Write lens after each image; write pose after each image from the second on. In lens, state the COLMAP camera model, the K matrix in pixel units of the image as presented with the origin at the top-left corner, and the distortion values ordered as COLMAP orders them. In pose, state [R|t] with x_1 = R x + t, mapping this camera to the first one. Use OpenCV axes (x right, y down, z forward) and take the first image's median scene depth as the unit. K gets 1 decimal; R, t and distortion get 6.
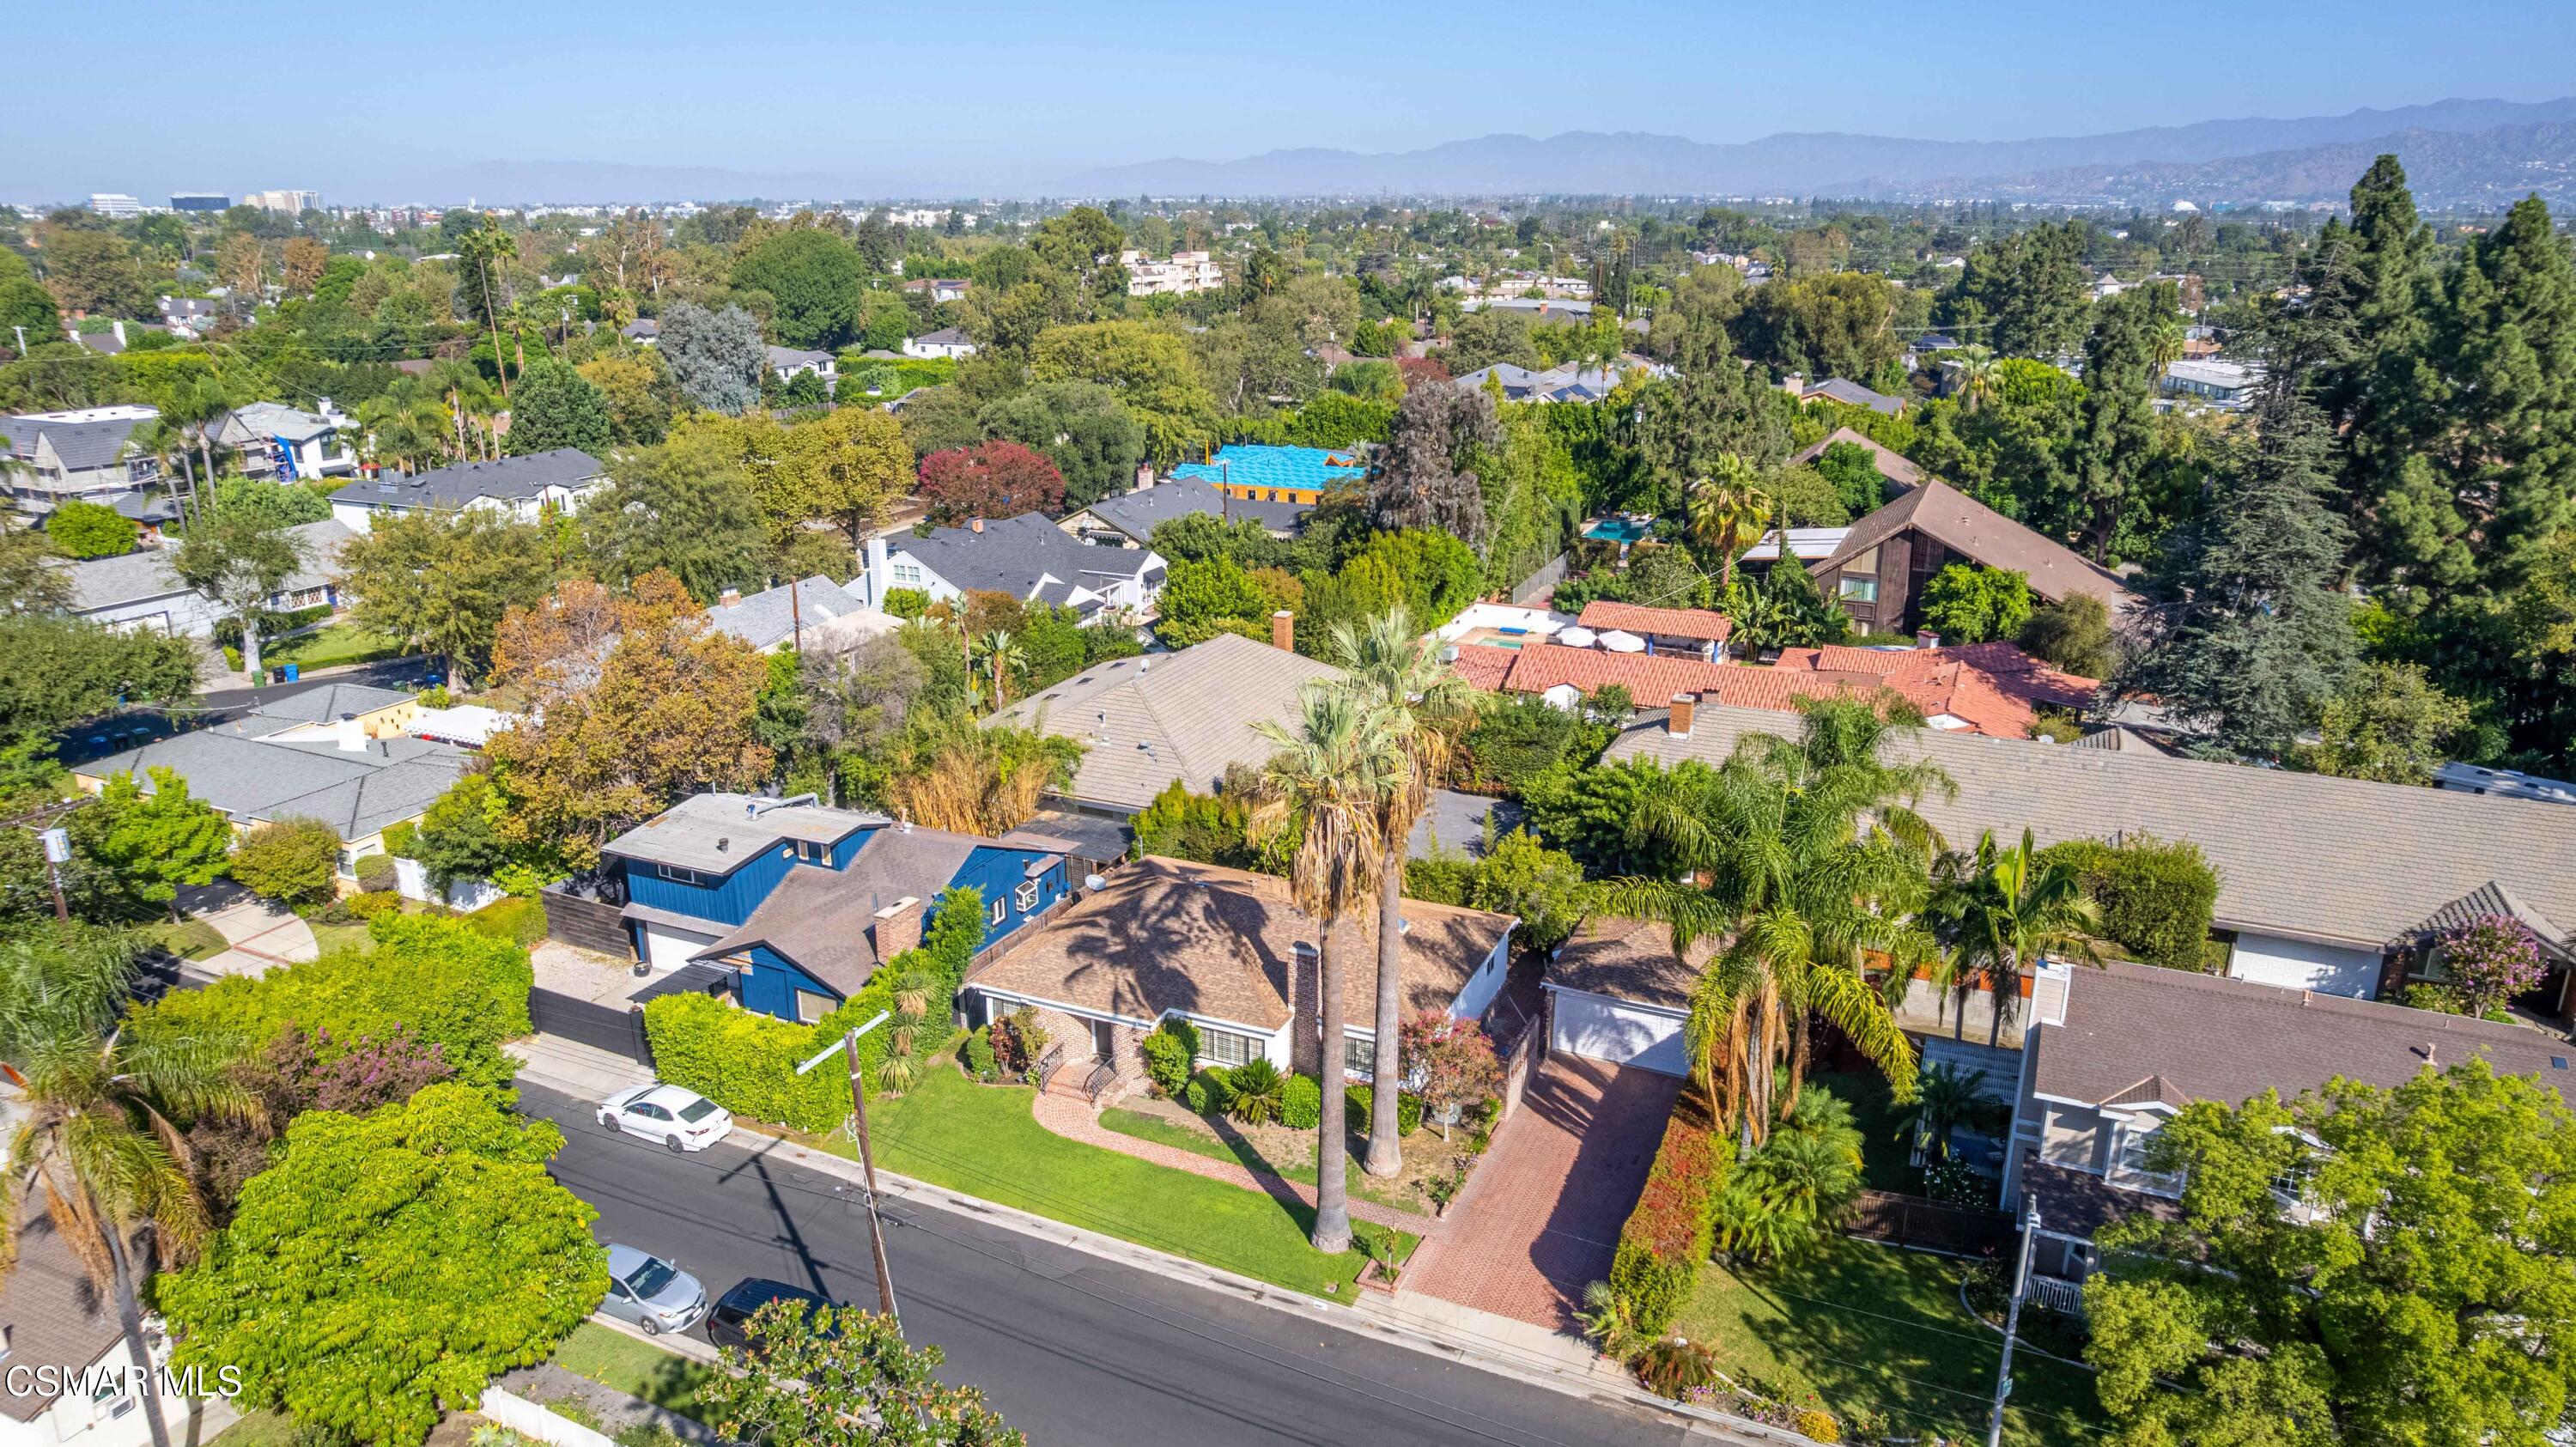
lens RADIAL K [[1680.9, 0, 1288.0], [0, 1680.9, 723.5], [0, 0, 1]] dist [-0.077100, 0.066656]
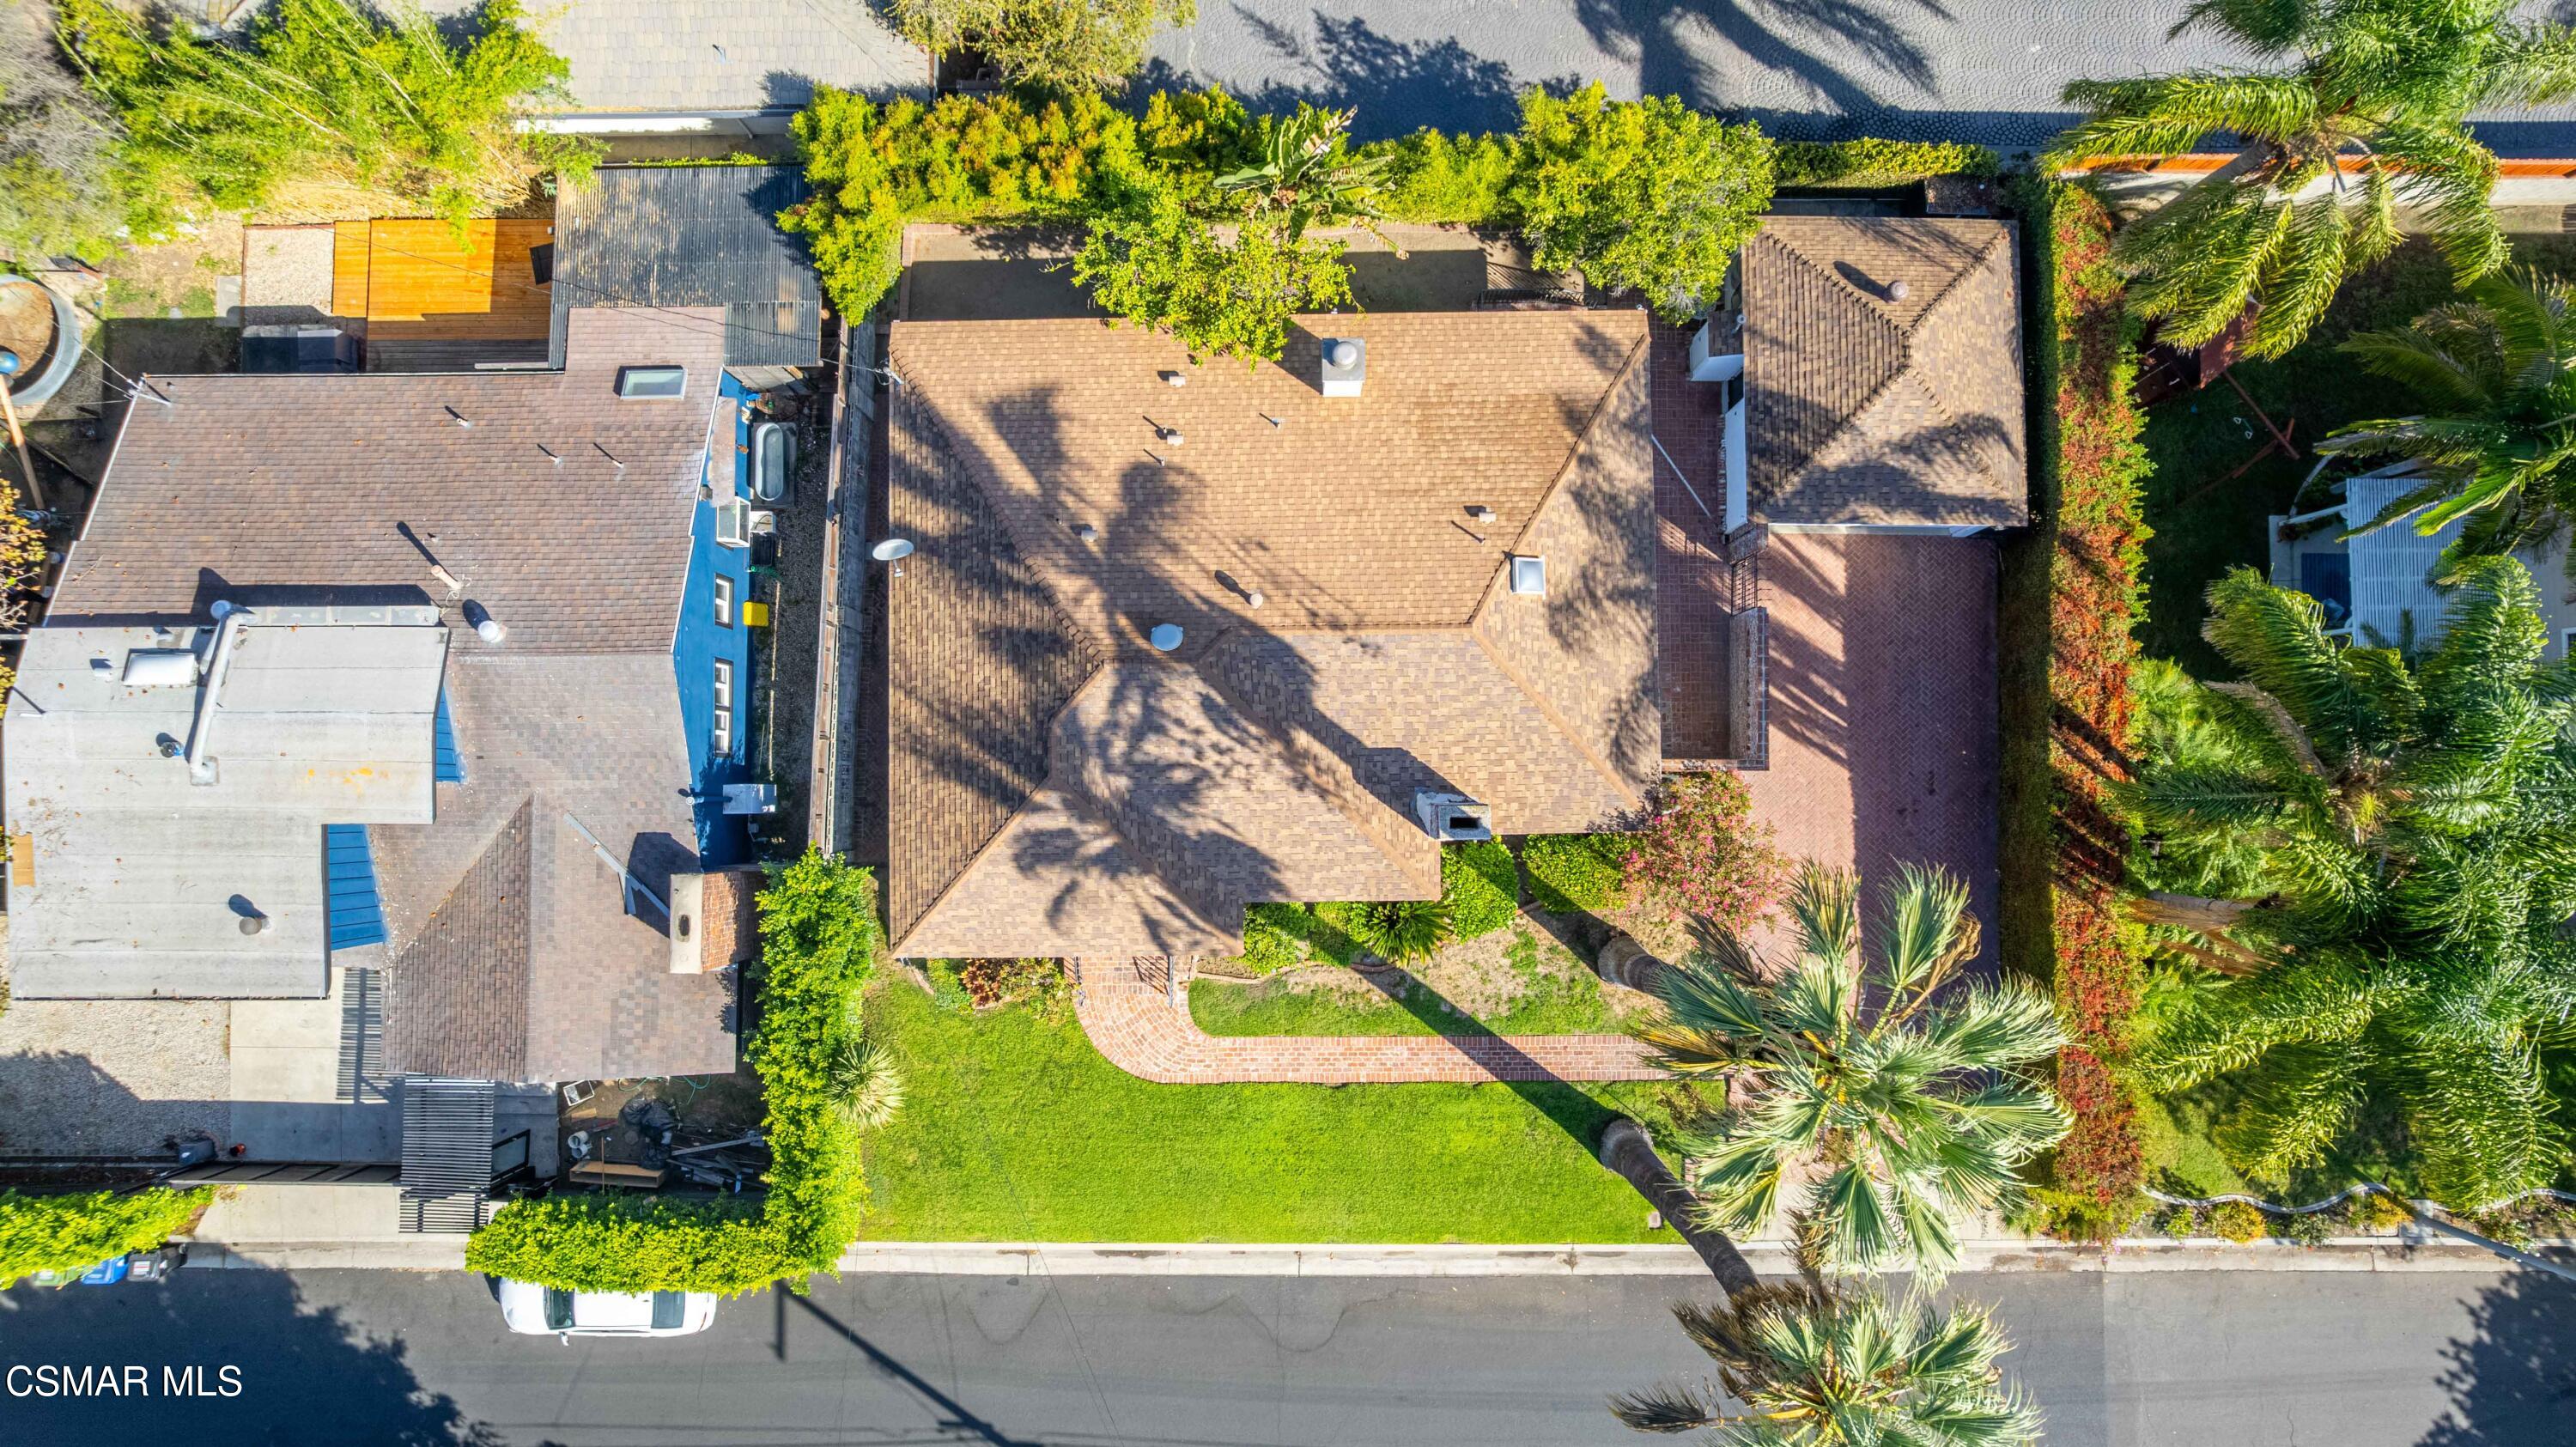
lens RADIAL K [[1680.9, 0, 1288.0], [0, 1680.9, 723.5], [0, 0, 1]] dist [-0.077100, 0.066656]
pose [[0.906125, -0.422768, 0.014301, -0.025209], [0.133743, 0.318401, 0.938474, -0.287955], [-0.401310, -0.848462, 0.345053, 0.575581]]
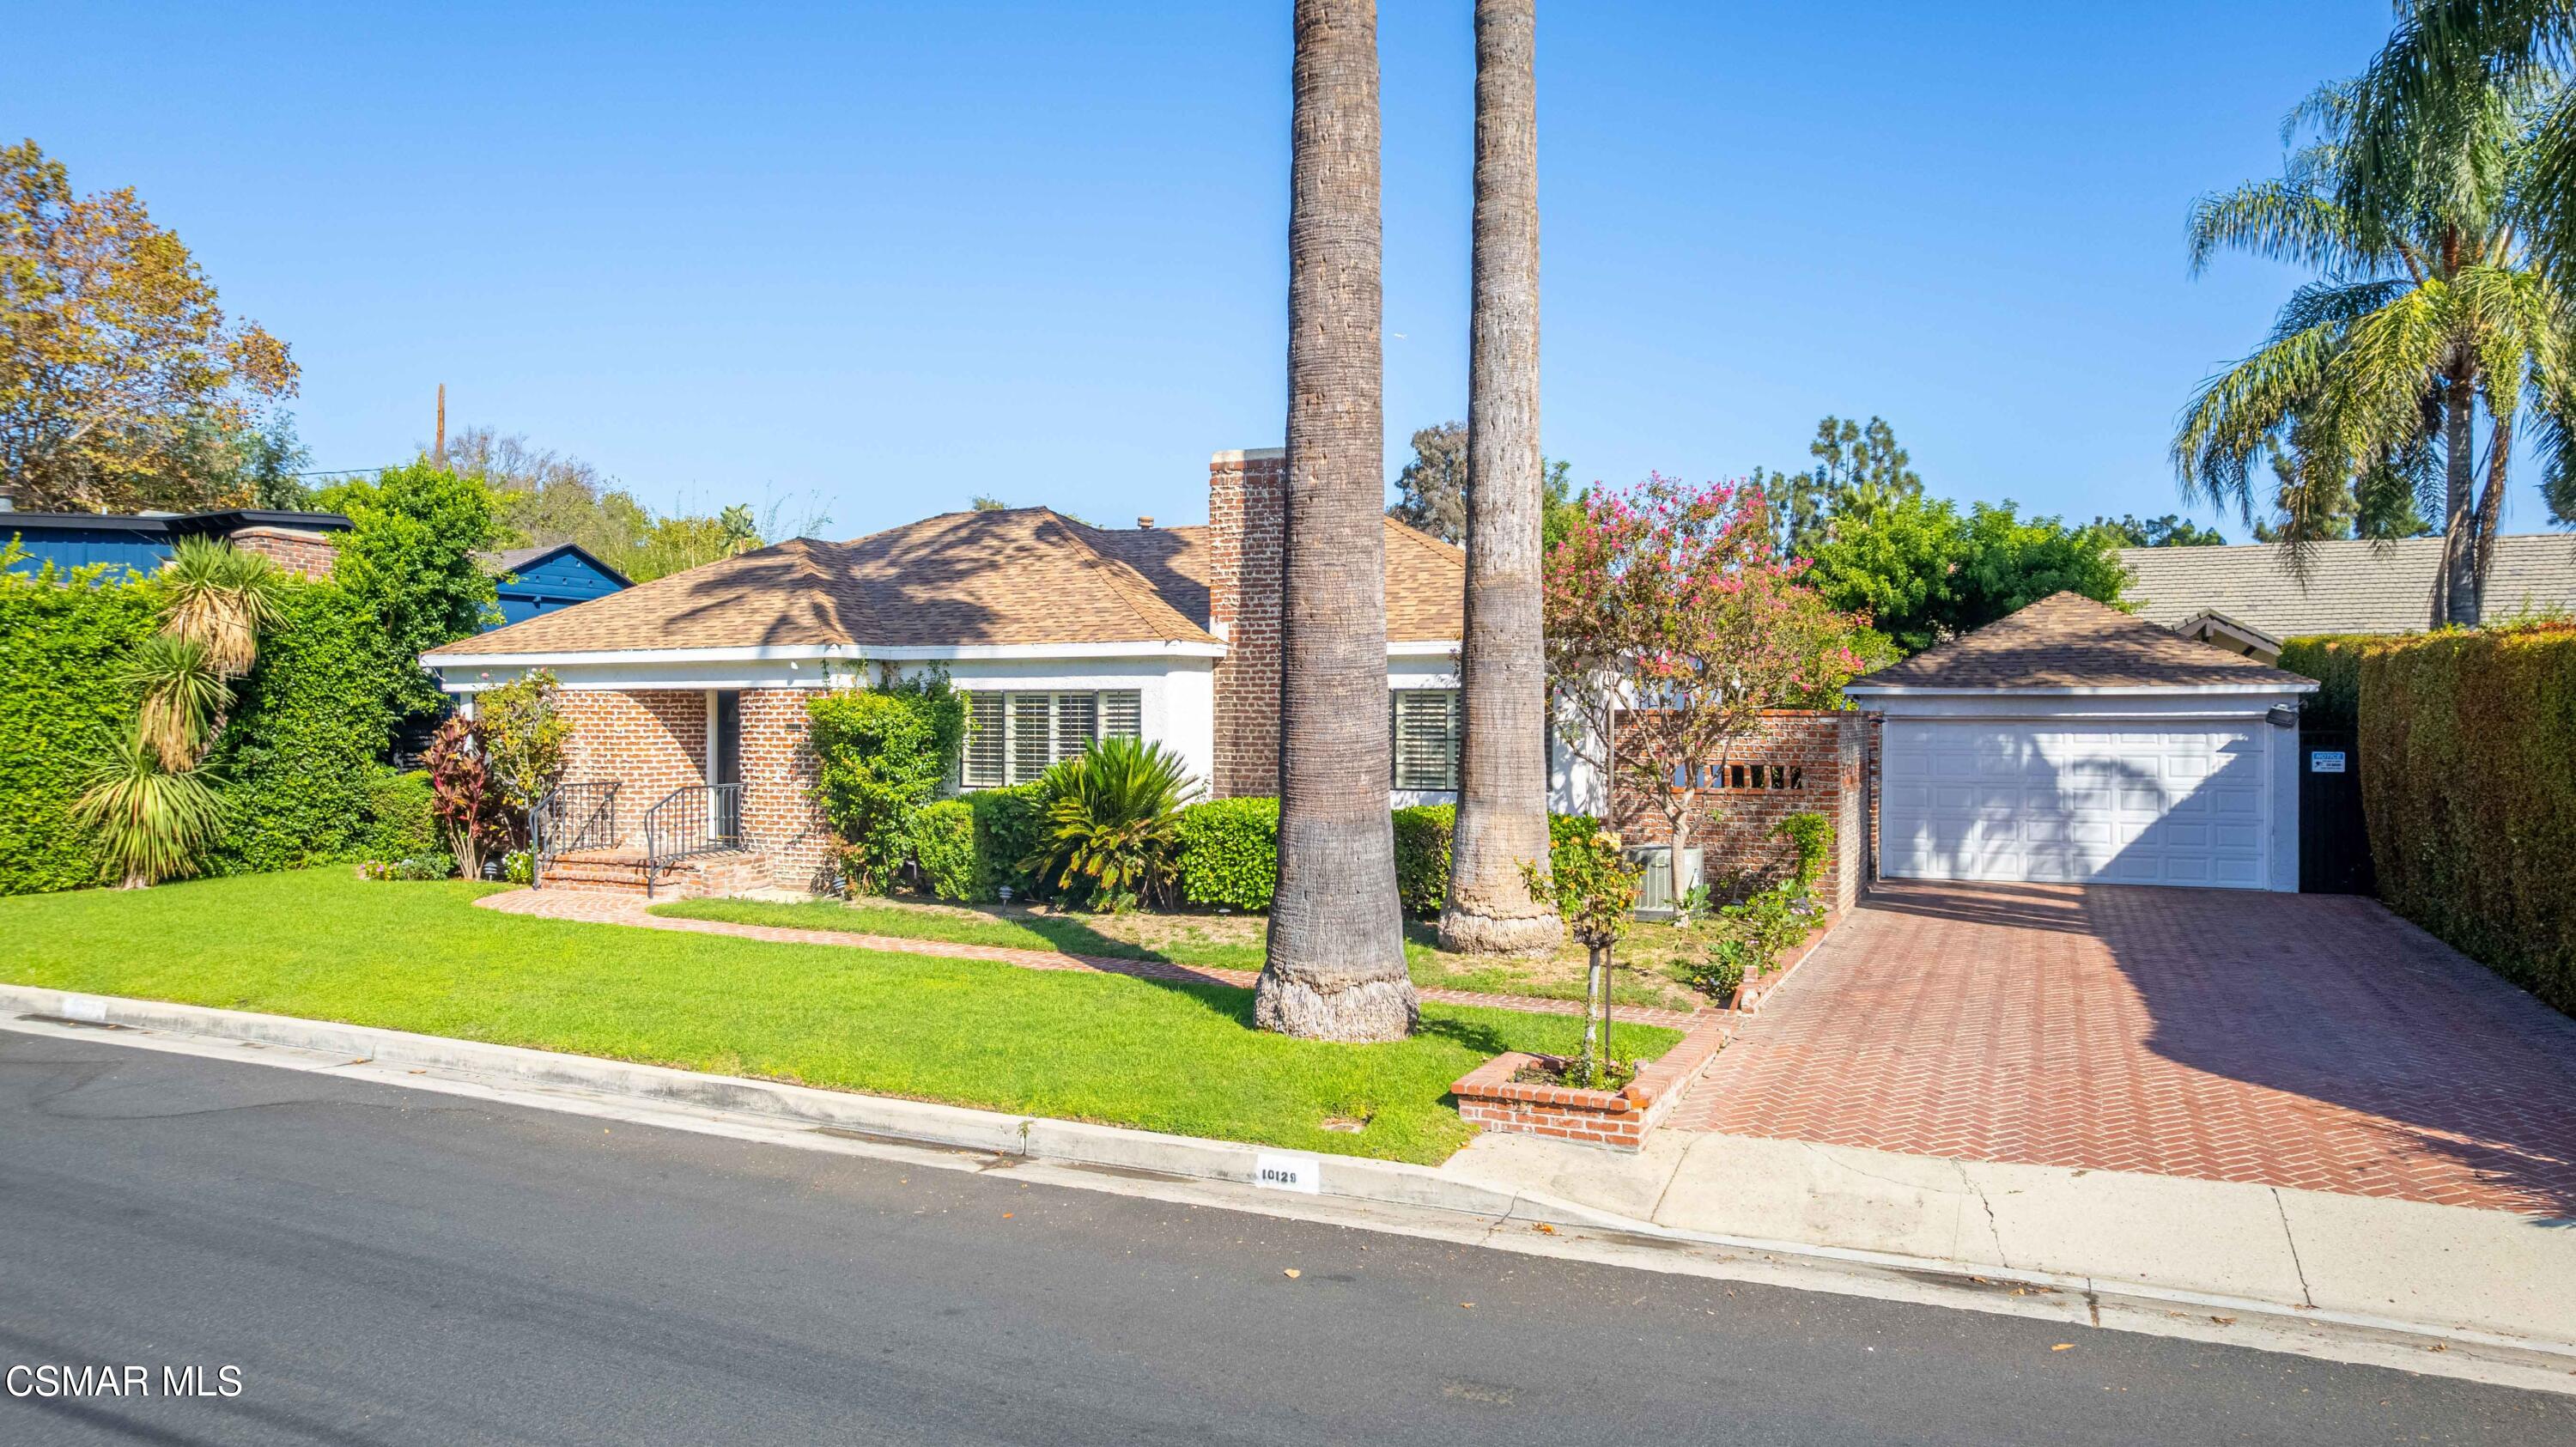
lens RADIAL K [[1680.9, 0, 1288.0], [0, 1680.9, 723.5], [0, 0, 1]] dist [-0.077100, 0.066656]
pose [[0.999957, 0.006431, 0.006749, 0.009984], [-0.004040, 0.951397, -0.307940, 0.205512], [-0.008402, 0.307899, 0.951382, 0.448373]]
